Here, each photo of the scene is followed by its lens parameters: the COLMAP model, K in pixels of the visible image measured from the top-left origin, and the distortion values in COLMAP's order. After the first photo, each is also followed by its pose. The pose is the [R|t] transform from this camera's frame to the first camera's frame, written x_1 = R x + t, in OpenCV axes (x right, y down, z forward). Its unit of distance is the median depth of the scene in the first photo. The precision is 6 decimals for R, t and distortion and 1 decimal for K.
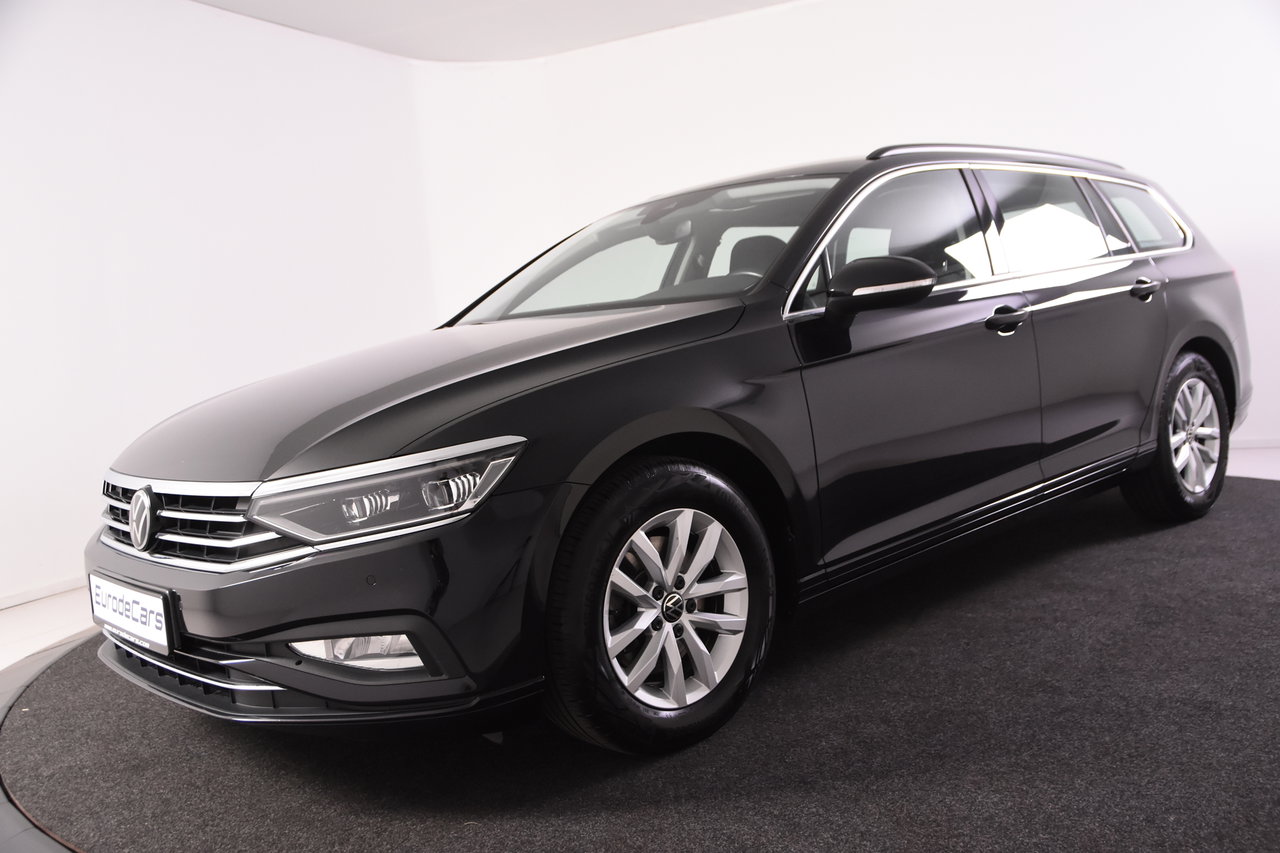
lens RADIAL K [[1185.9, 0, 643.6], [0, 1185.9, 463.1], [0, 0, 1]] dist [-0.026442, 0.000000]
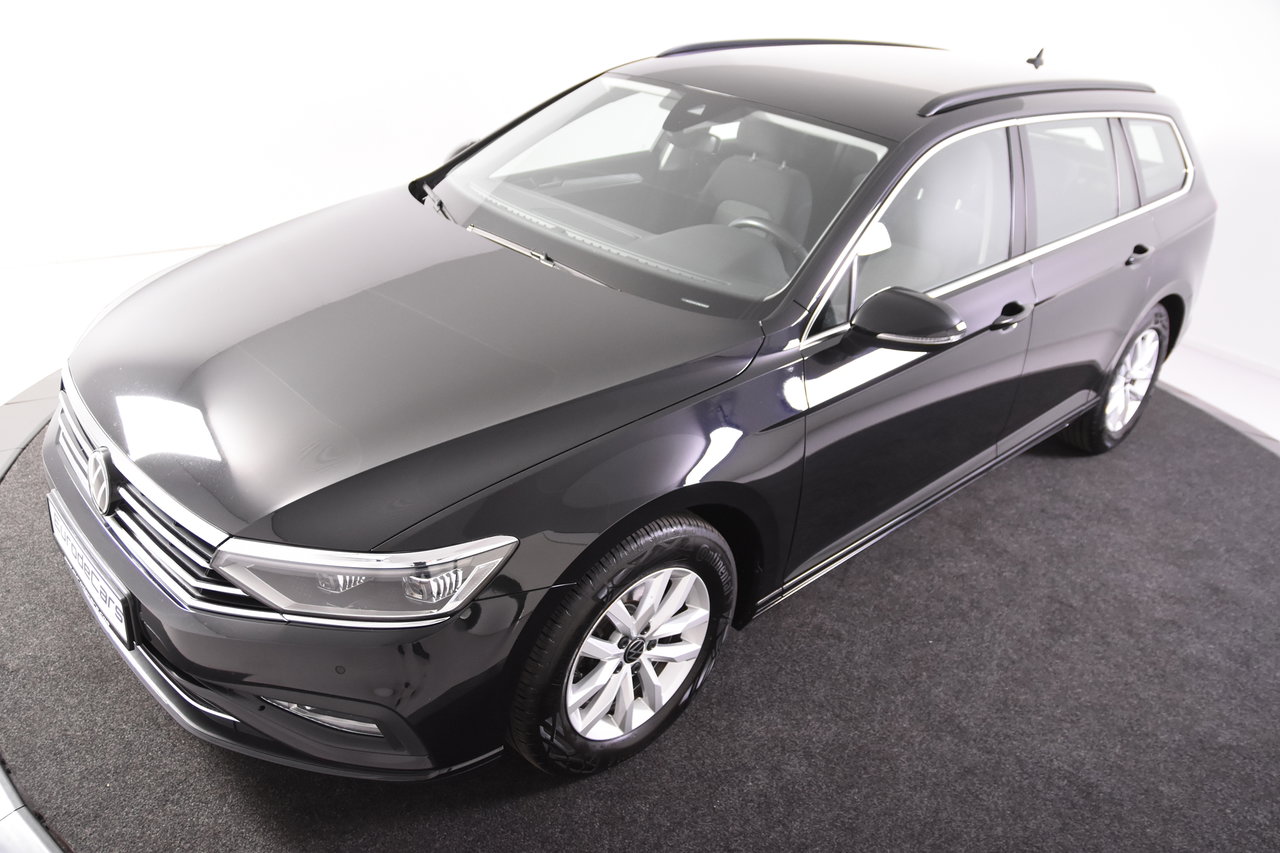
lens RADIAL K [[1033.8, 0, 644.1], [0, 1033.8, 434.7], [0, 0, 1]] dist [-0.072430, 0.018401]
pose [[0.982919, 0.151215, 0.104897, -0.086668], [-0.178914, 0.918688, 0.352138, -0.355404], [-0.043119, -0.364891, 0.930051, 0.236045]]
